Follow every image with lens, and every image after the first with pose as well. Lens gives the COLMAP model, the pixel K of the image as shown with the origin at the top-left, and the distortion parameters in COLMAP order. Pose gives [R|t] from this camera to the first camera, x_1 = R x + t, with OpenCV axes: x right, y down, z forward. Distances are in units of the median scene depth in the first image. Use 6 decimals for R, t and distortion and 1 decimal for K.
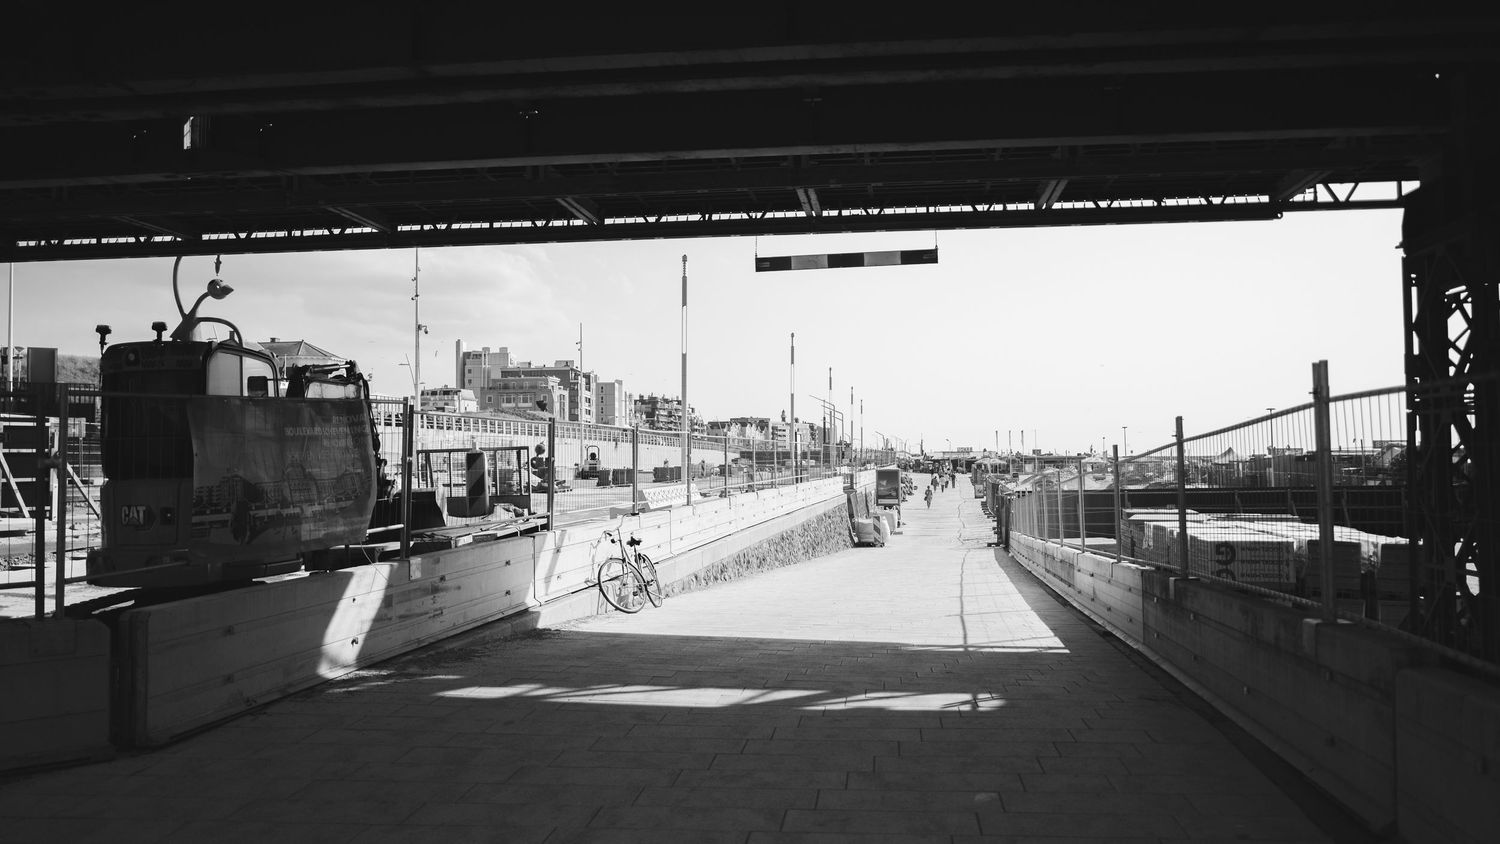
lens RADIAL K [[1243.9, 0, 751.9], [0, 1243.9, 421.6], [0, 0, 1]] dist [-0.014611, -0.004241]
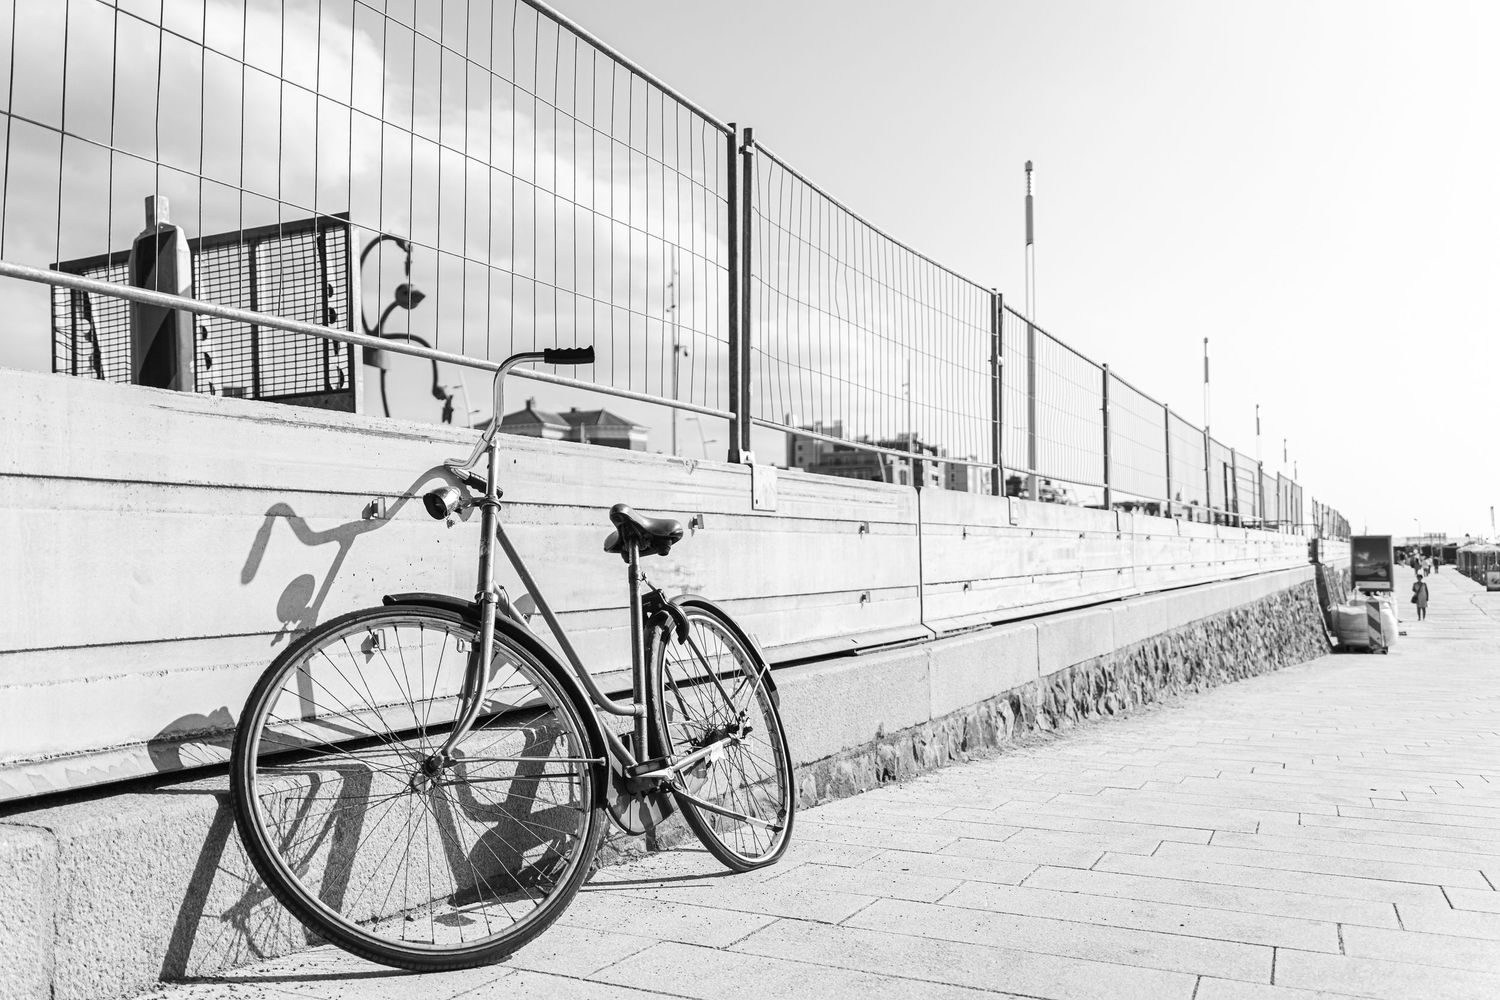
lens RADIAL K [[1208.3, 0, 749.2], [0, 1208.3, 493.5], [0, 0, 1]] dist [0.040508, -0.000765]
pose [[0.953196, -0.020112, -0.301683, -0.007466], [0.010190, 0.999355, -0.034427, 0.040833], [0.302181, 0.029742, 0.952786, 0.345476]]
